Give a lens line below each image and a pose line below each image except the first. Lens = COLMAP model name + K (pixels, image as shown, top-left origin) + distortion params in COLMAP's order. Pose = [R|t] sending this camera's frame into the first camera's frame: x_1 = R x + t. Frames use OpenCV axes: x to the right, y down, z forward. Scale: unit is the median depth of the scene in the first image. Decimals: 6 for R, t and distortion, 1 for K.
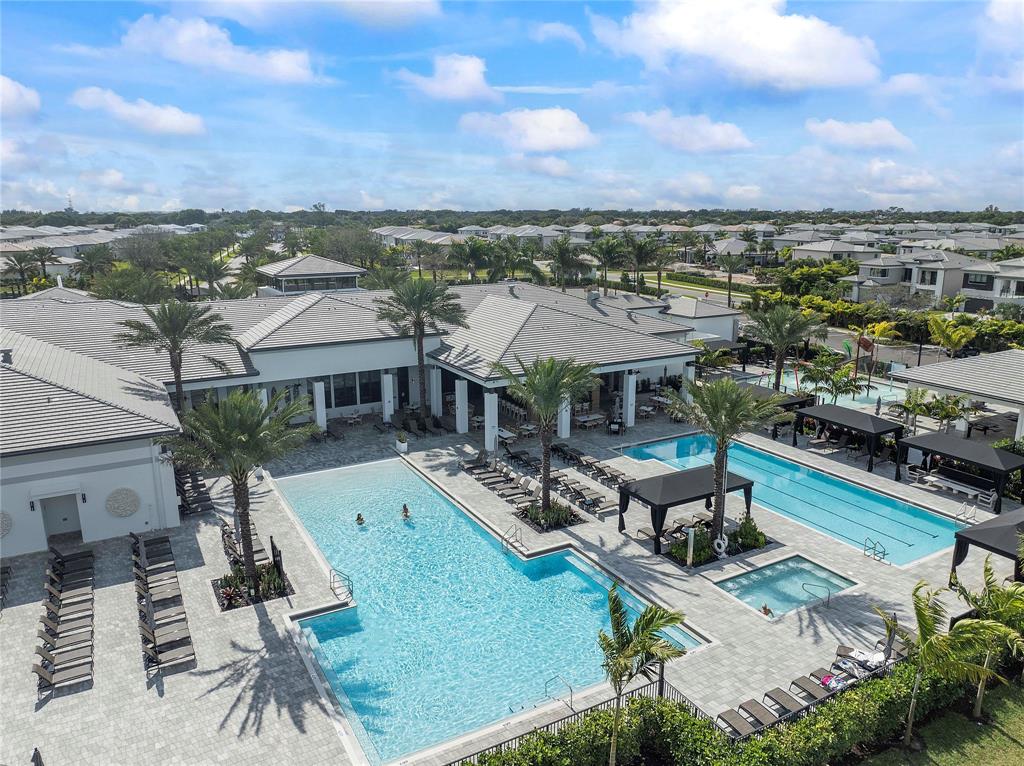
lens RADIAL K [[716.2, 0, 512.0], [0, 716.2, 383.0], [0, 0, 1]] dist [-0.030236, -0.003880]
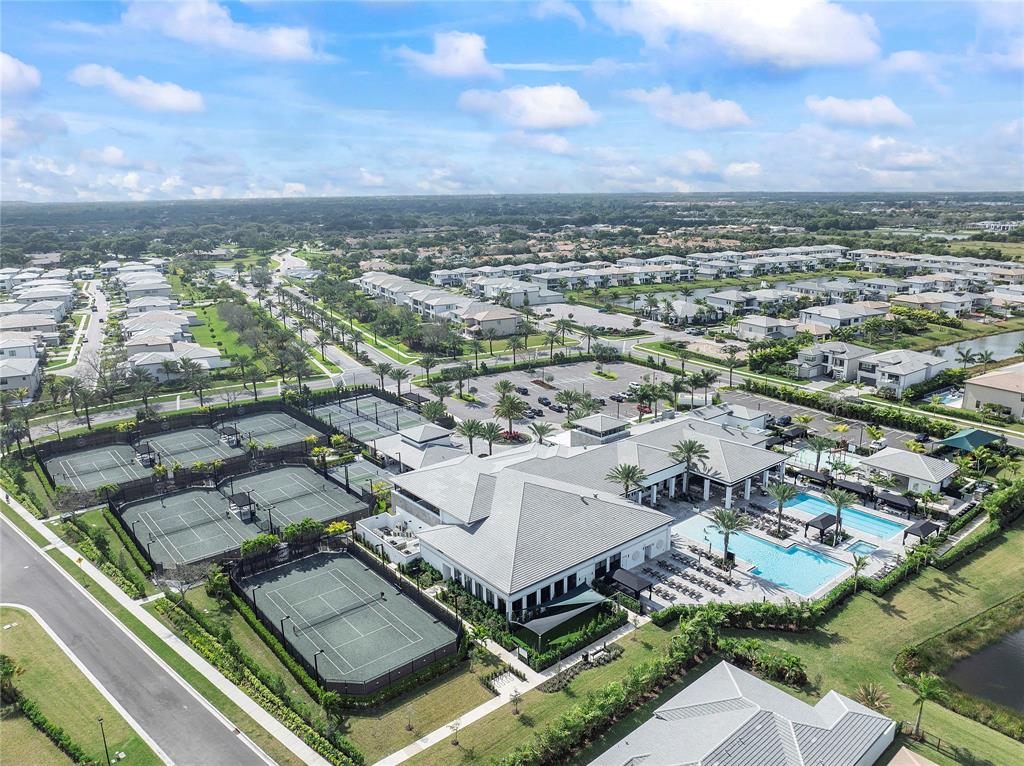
lens RADIAL K [[716.2, 0, 512.0], [0, 716.2, 383.0], [0, 0, 1]] dist [-0.030236, -0.003880]
pose [[0.984002, -0.049383, 0.171177, -1.440750], [0.045597, 0.998622, 0.025981, -0.542914], [-0.172224, -0.017761, 0.984898, -1.652781]]
